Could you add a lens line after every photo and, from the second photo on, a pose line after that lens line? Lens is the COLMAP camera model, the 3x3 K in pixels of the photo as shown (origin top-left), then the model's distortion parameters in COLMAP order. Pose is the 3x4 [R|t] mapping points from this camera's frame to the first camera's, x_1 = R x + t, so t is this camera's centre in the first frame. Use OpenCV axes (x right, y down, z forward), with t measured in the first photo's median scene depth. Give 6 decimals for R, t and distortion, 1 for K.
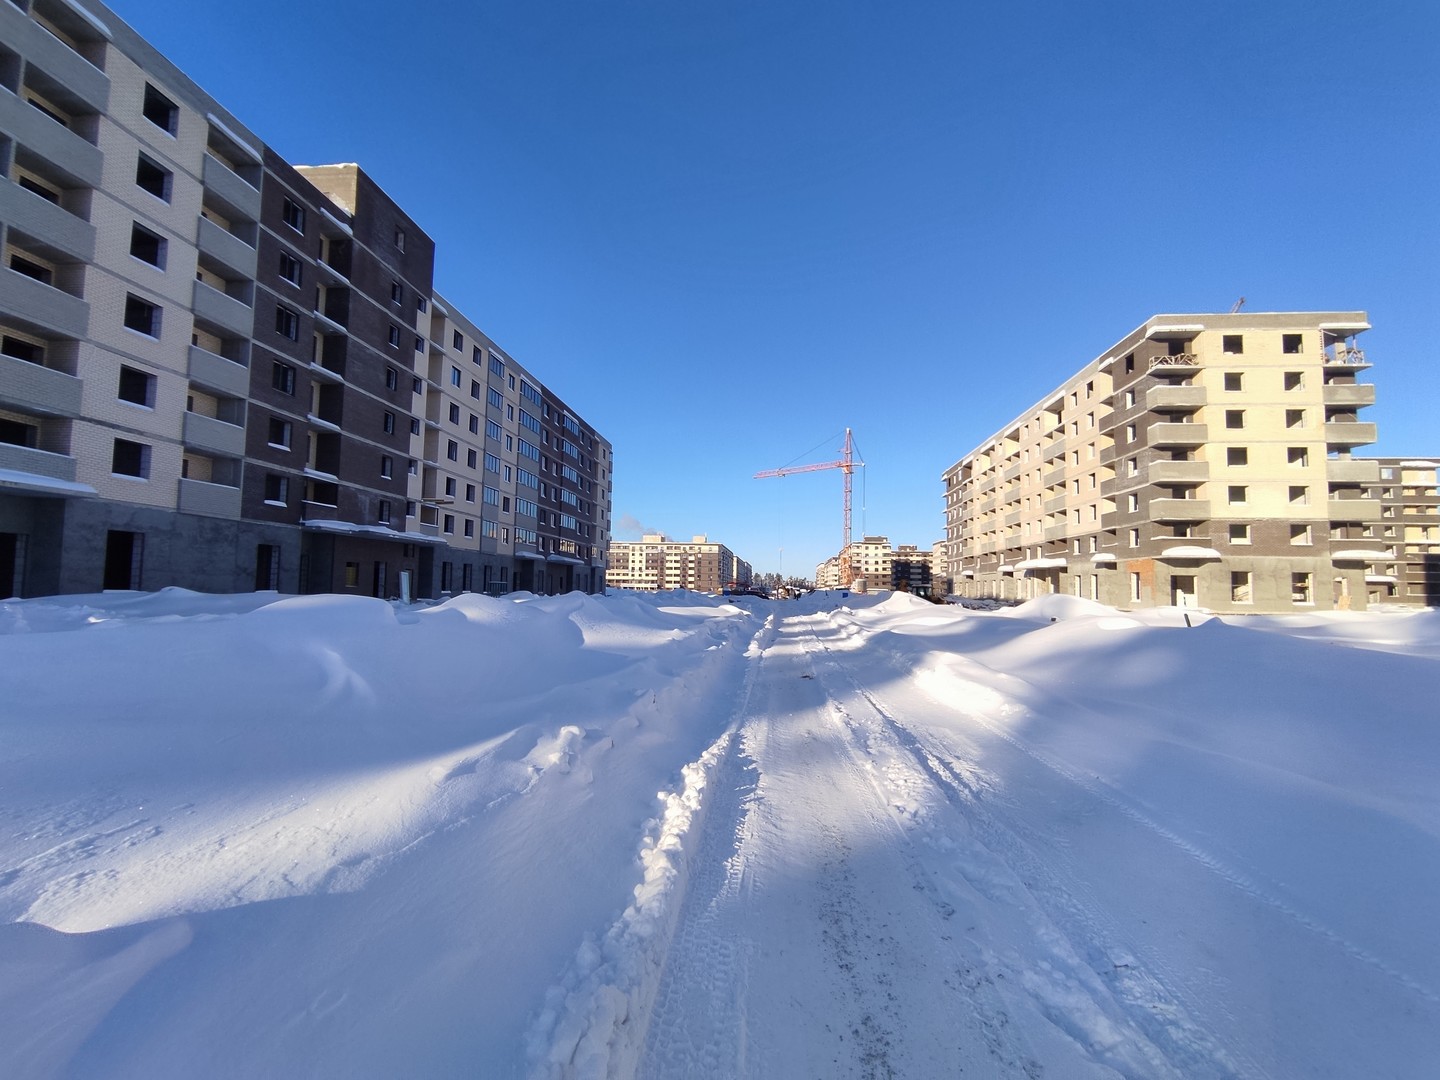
lens RADIAL K [[668.3, 0, 718.0], [0, 668.3, 549.5], [0, 0, 1]] dist [0.001546, 0.001427]
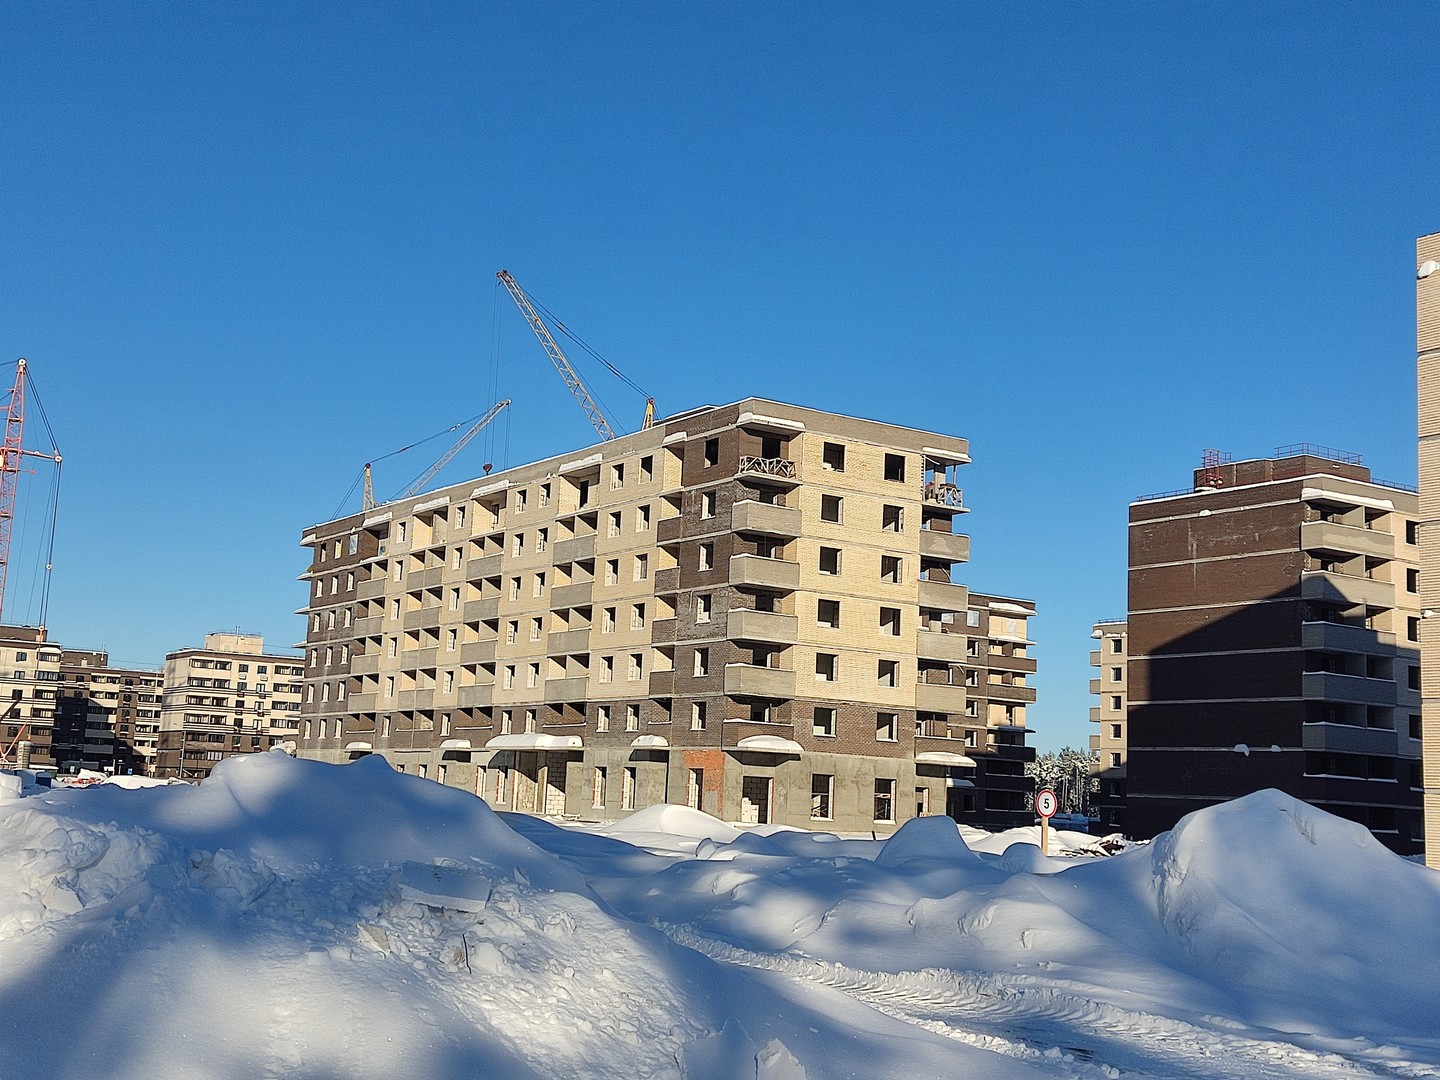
lens RADIAL K [[1747.0, 0, 718.9], [0, 1747.0, 538.4], [0, 0, 1]] dist [-0.064380, 0.000000]
pose [[0.796504, 0.117508, 0.593104, -0.402855], [-0.074041, 0.992506, -0.097206, -0.025665], [-0.600082, 0.033511, 0.799236, -0.394046]]
